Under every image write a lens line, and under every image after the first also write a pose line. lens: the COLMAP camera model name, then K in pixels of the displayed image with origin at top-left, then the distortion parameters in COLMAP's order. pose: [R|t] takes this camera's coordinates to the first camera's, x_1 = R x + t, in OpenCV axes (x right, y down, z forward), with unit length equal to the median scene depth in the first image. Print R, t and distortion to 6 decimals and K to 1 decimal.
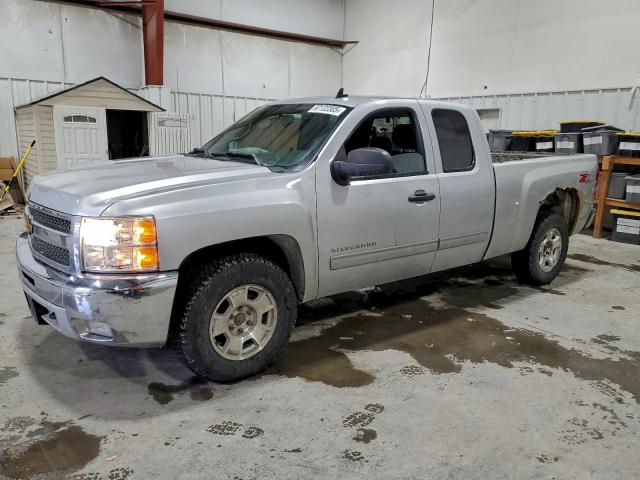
lens RADIAL K [[545.4, 0, 320.0], [0, 545.4, 240.0], [0, 0, 1]] dist [0.012175, 0.007954]
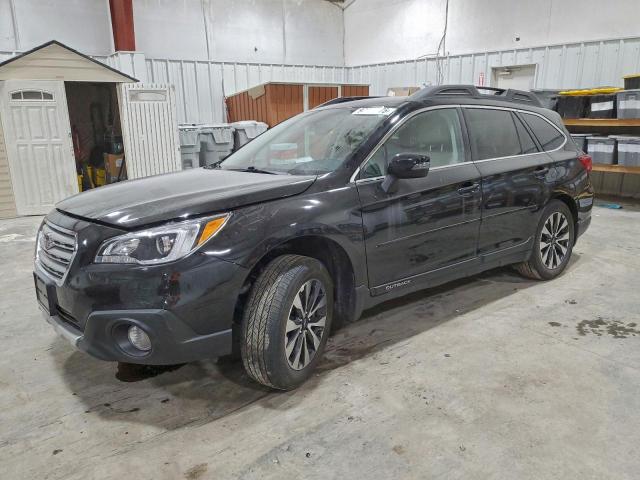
lens RADIAL K [[546.9, 0, 322.5], [0, 546.9, 248.5], [0, 0, 1]] dist [0.008511, 0.006470]
pose [[0.999158, -0.040347, 0.007393, -0.020624], [0.039739, 0.996800, 0.069359, -0.030076], [-0.010167, -0.069007, 0.997564, 0.148502]]
